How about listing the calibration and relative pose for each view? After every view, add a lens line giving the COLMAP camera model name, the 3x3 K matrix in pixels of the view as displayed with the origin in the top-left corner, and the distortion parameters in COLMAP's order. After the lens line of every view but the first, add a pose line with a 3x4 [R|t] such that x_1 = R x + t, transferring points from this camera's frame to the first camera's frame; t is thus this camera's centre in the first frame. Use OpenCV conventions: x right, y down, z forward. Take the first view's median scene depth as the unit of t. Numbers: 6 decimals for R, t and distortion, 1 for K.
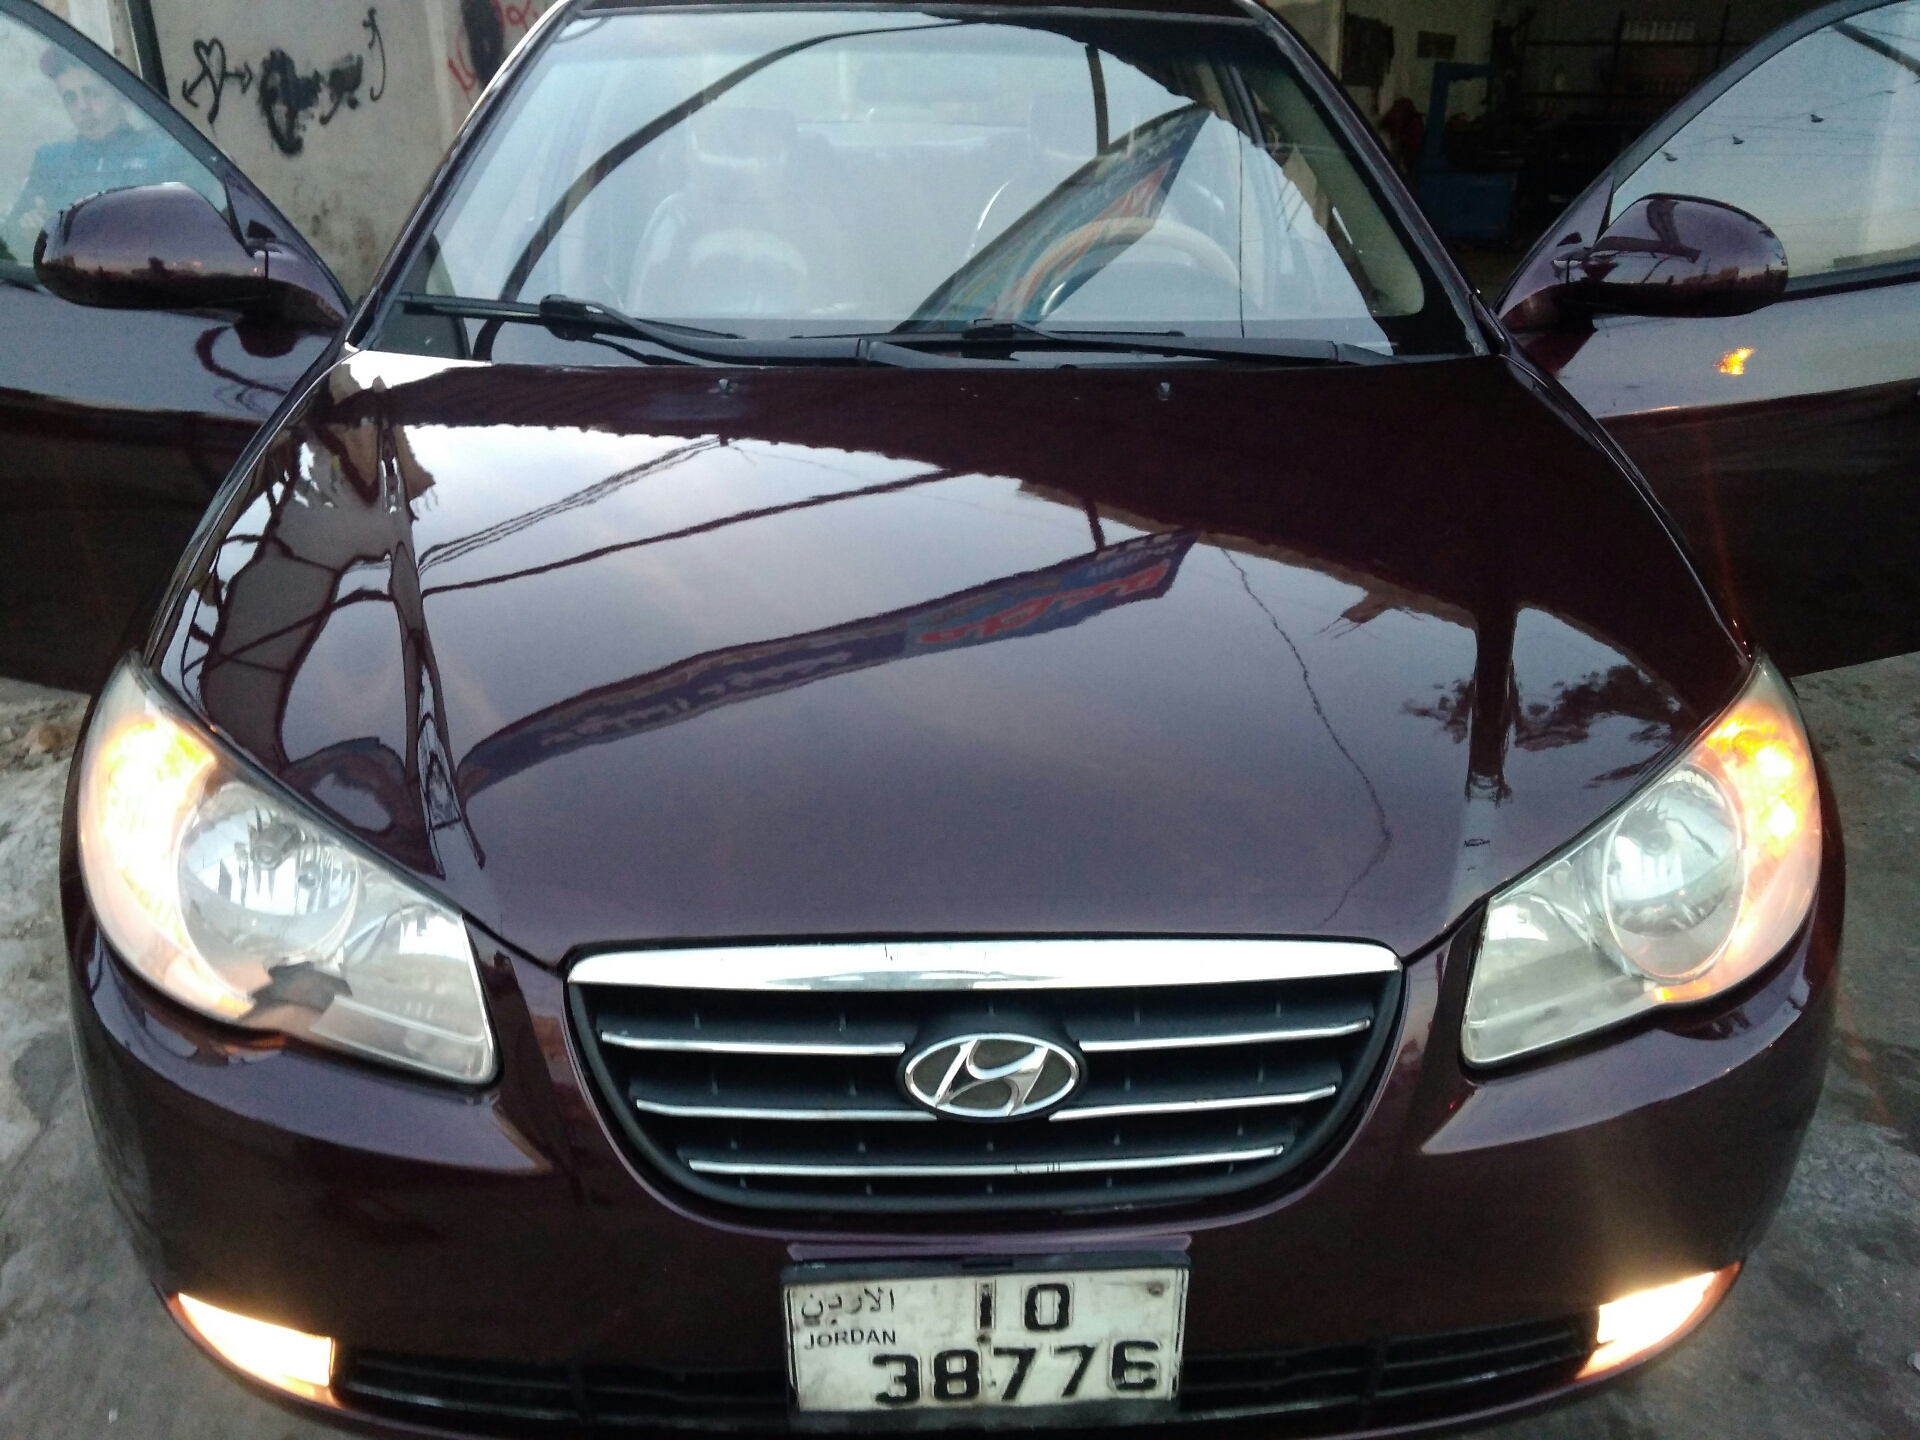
lens RADIAL K [[1564.3, 0, 945.7], [0, 1564.3, 712.6], [0, 0, 1]] dist [0.054403, -0.072226]
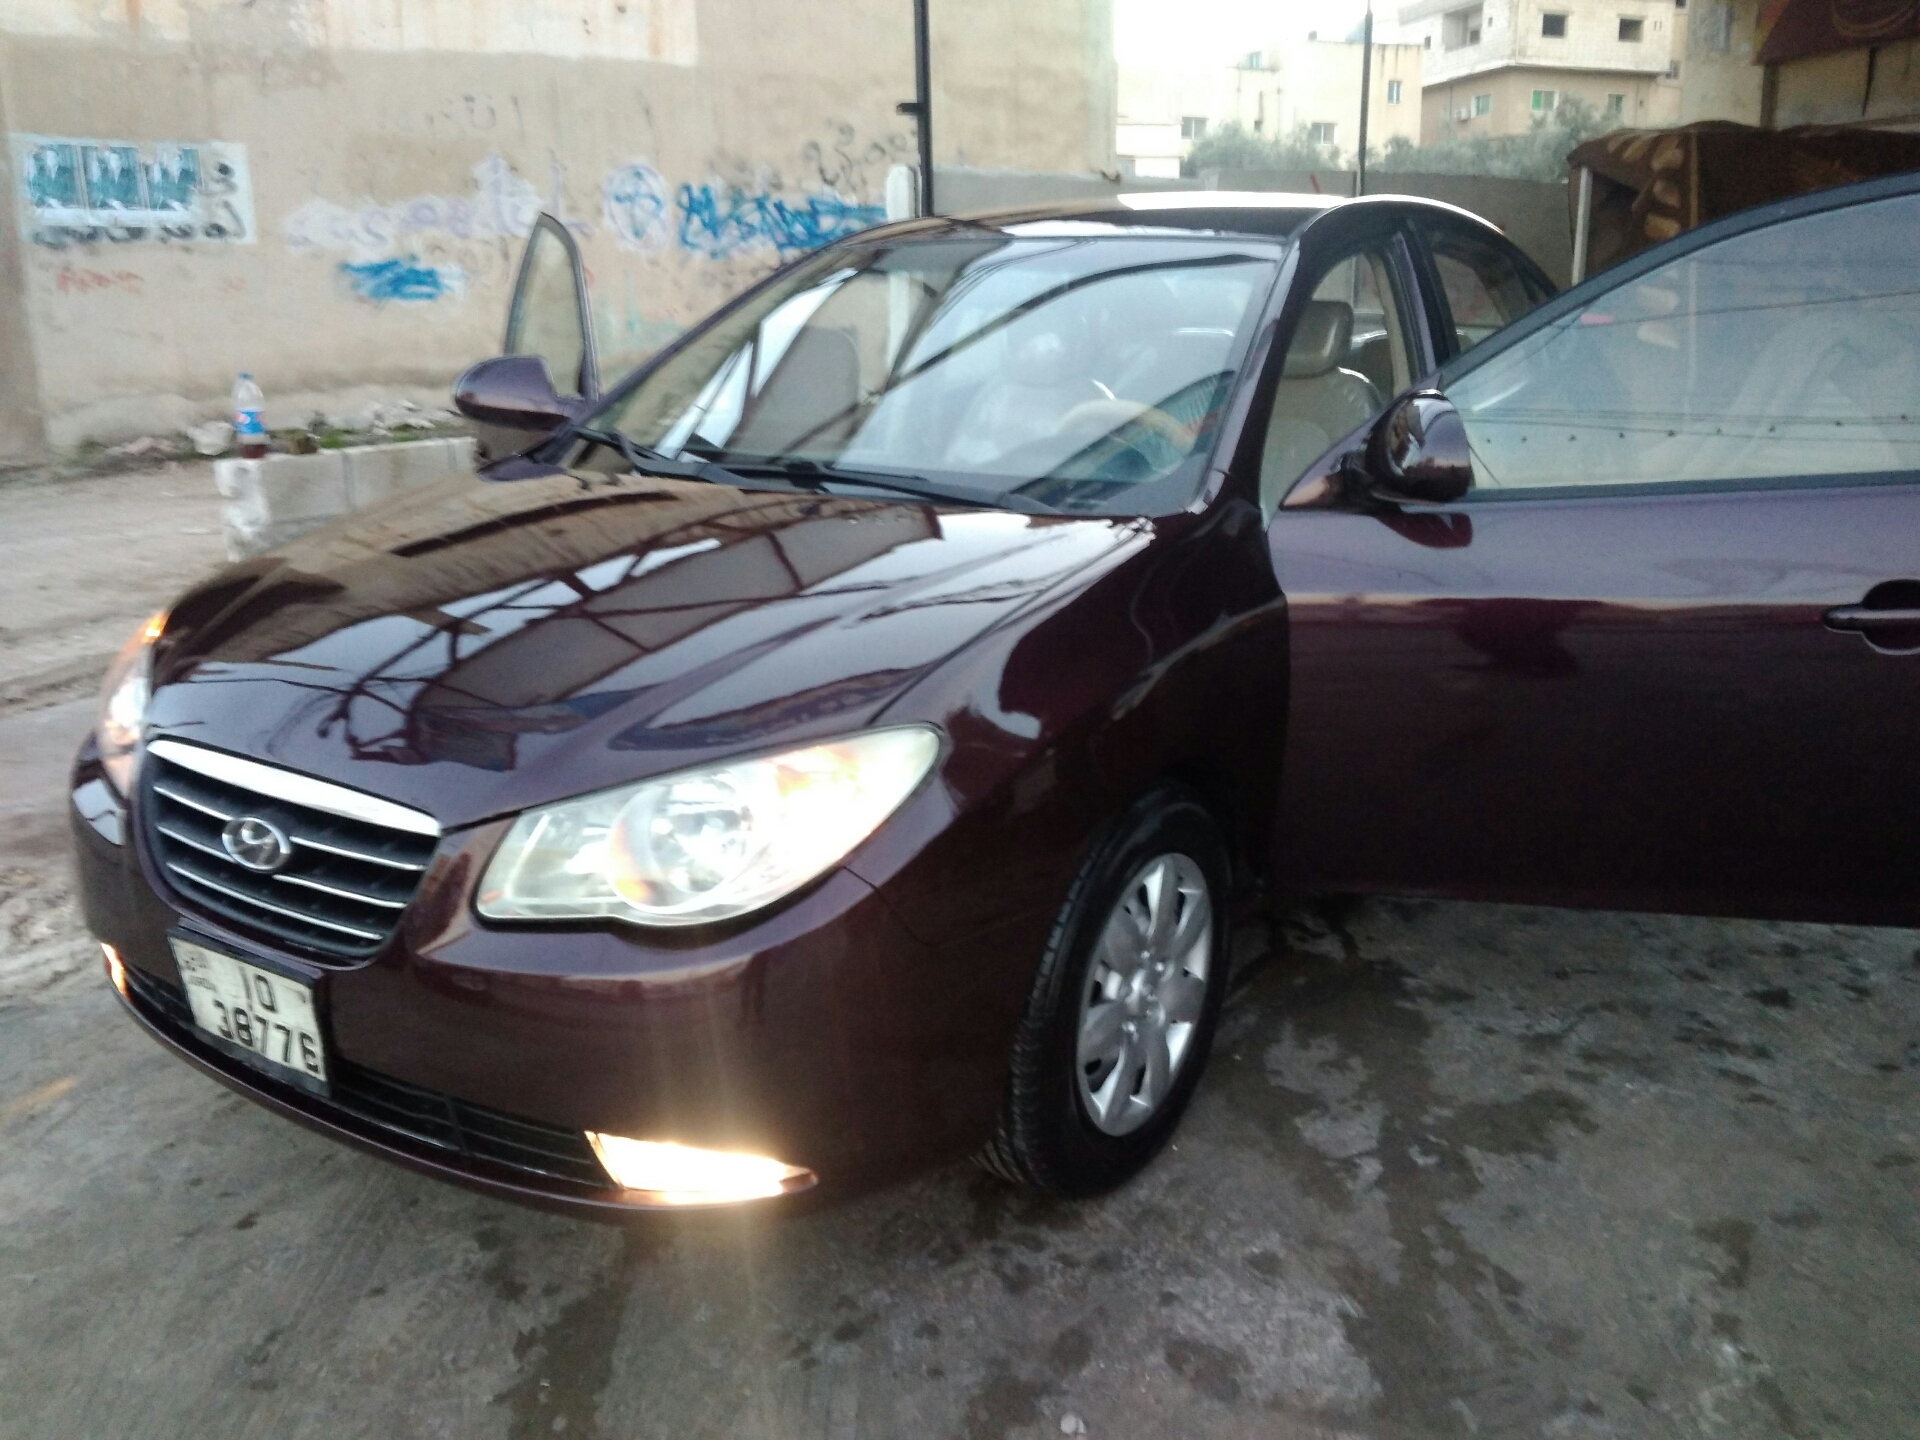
lens RADIAL K [[1564.3, 0, 969.2], [0, 1564.3, 720.3], [0, 0, 1]] dist [0.054403, -0.072226]
pose [[0.797912, 0.152533, -0.583155, 1.356495], [-0.215984, 0.975563, -0.040350, -0.002637], [0.562750, 0.158148, 0.811358, 0.002192]]
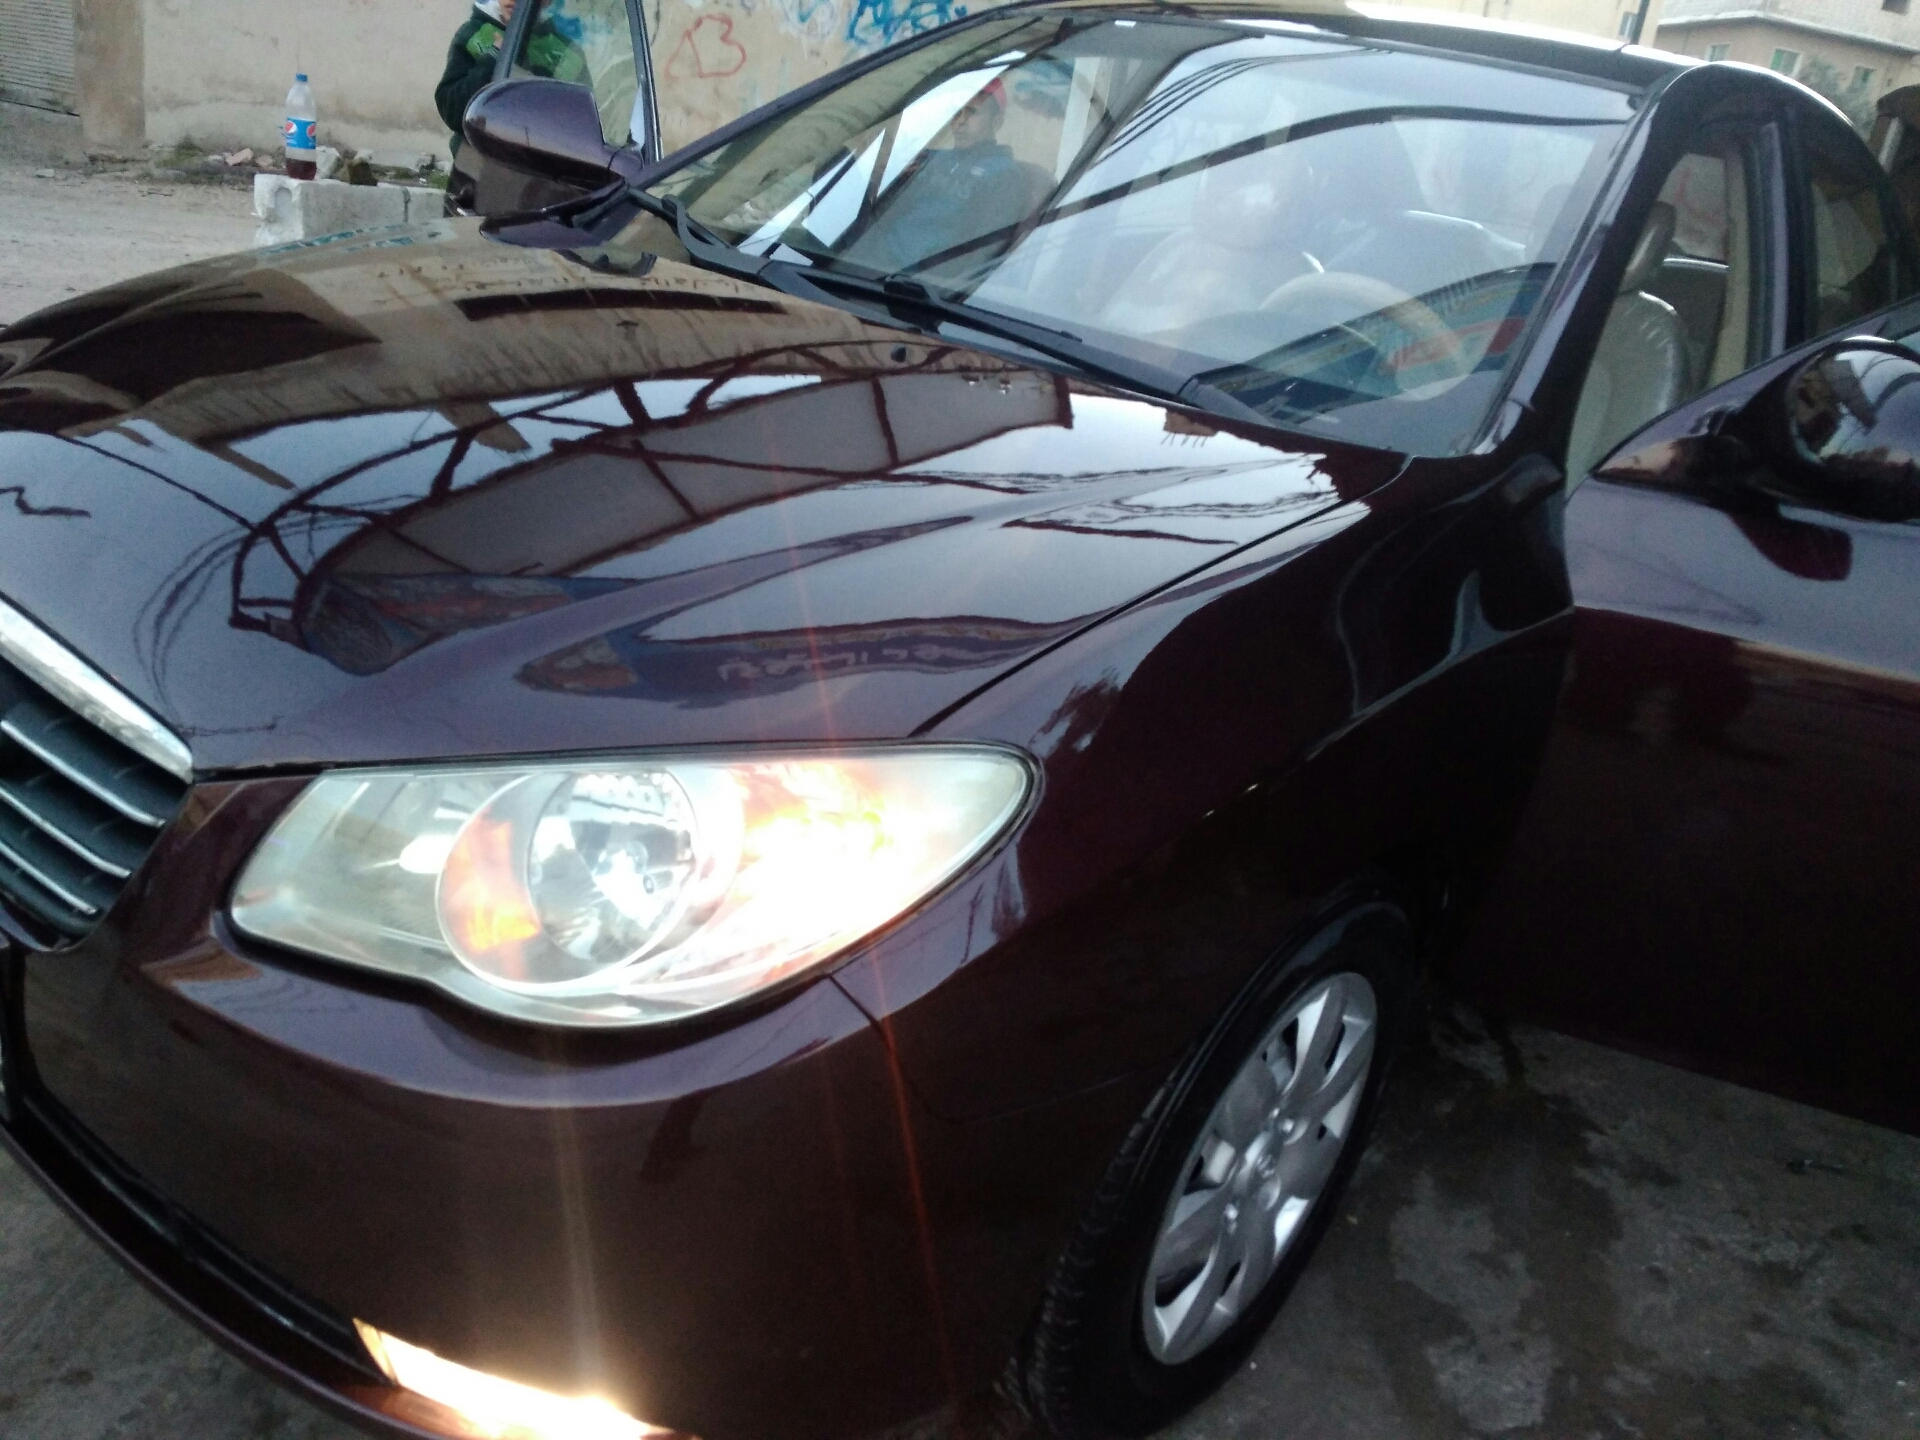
lens RADIAL K [[1564.3, 0, 975.5], [0, 1564.3, 731.3], [0, 0, 1]] dist [0.054403, -0.072226]
pose [[0.724709, 0.348533, -0.594409, 1.003374], [-0.393723, 0.917404, 0.057890, -0.091708], [0.565490, 0.192079, 0.802077, 0.415870]]
